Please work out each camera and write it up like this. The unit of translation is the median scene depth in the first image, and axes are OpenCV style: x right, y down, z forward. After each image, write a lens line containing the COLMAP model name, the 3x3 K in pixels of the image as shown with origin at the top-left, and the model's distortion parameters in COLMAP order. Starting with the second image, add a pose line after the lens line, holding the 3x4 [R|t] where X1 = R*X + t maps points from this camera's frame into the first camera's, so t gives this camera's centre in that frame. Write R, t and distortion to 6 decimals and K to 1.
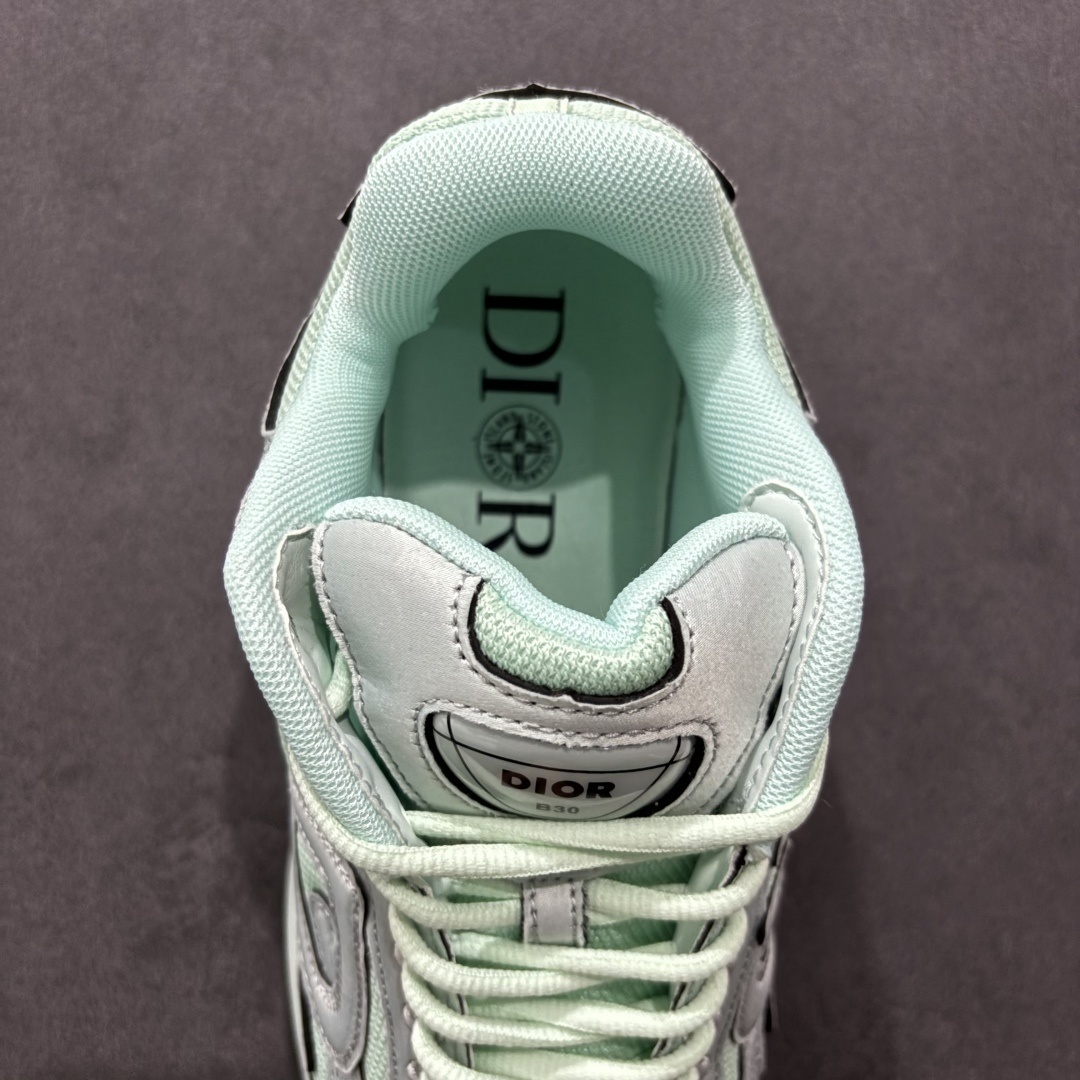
lens RADIAL K [[1131.1, 0, 537.2], [0, 1131.1, 522.8], [0, 0, 1]] dist [-0.008563, 0.000000]
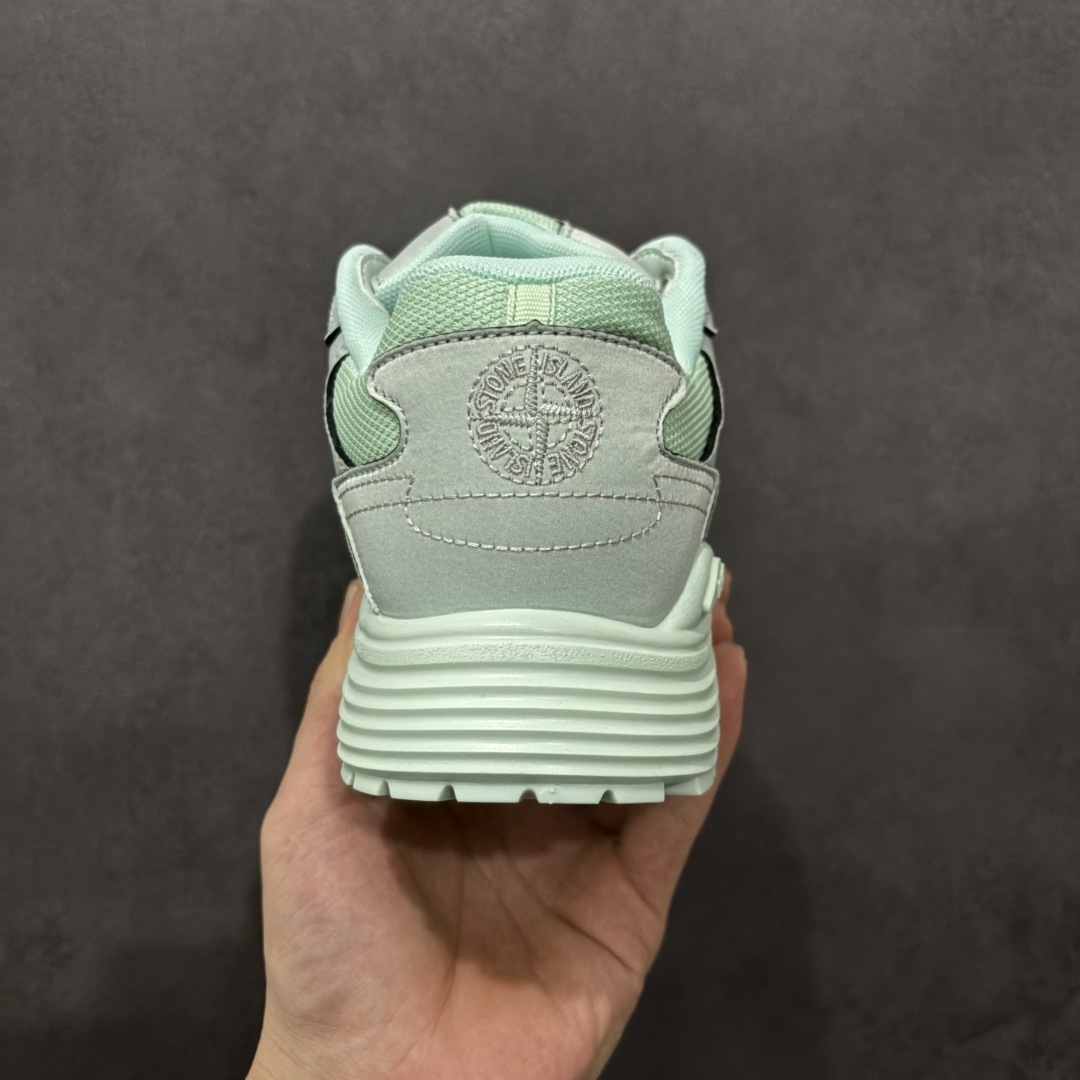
lens RADIAL K [[1131.1, 0, 543.1], [0, 1131.1, 535.1], [0, 0, 1]] dist [-0.008563, 0.000000]
pose [[0.999947, -0.005080, -0.008931, 0.071929], [0.006181, 0.991770, 0.127882, -0.006432], [0.008208, -0.127930, 0.991749, -0.752174]]
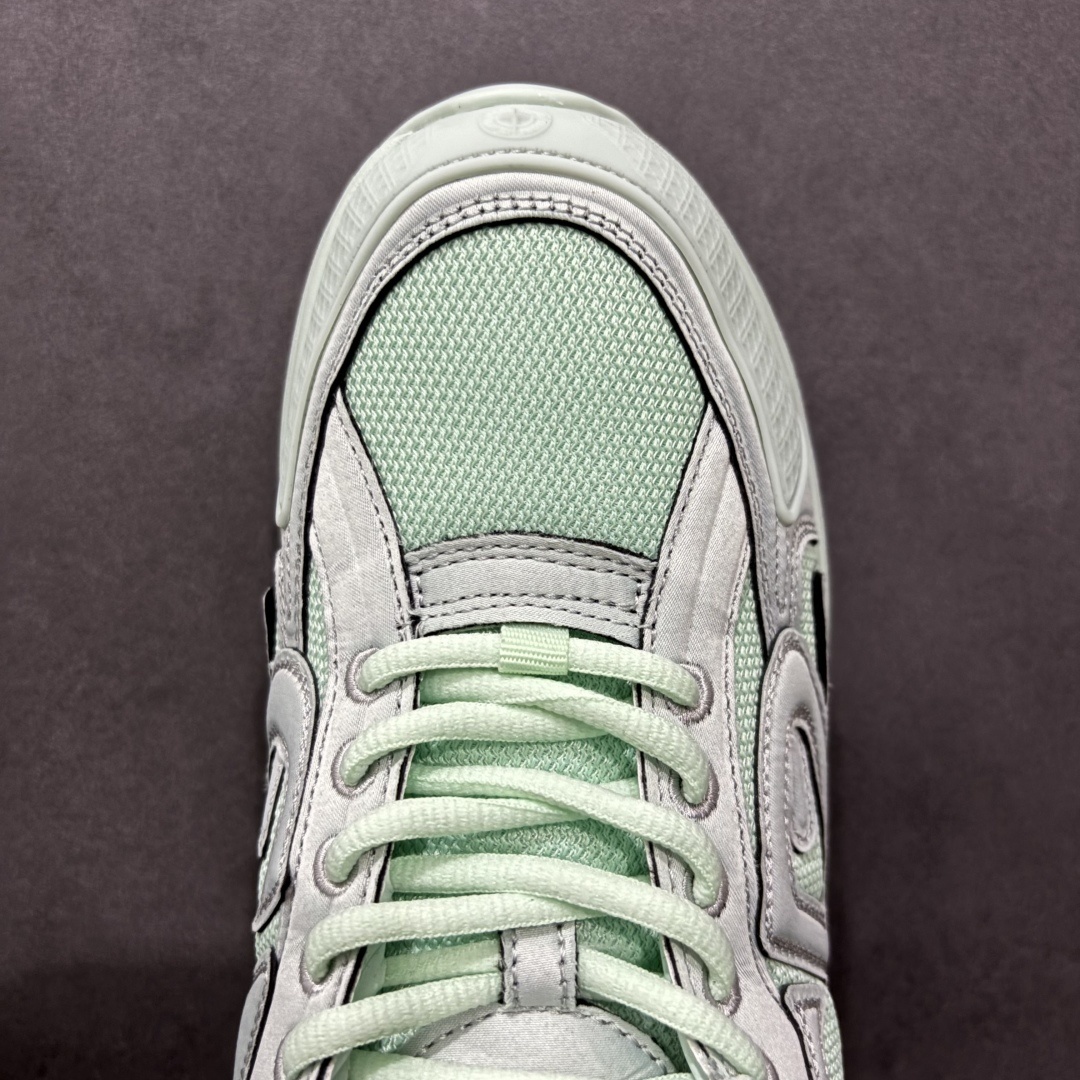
lens RADIAL K [[1131.1, 0, 538.6], [0, 1131.1, 539.0], [0, 0, 1]] dist [-0.008563, 0.000000]
pose [[0.994966, 0.020960, -0.097994, -0.011482], [-0.011975, 0.995742, 0.091401, 0.003999], [0.099492, -0.089767, 0.990981, 0.113592]]
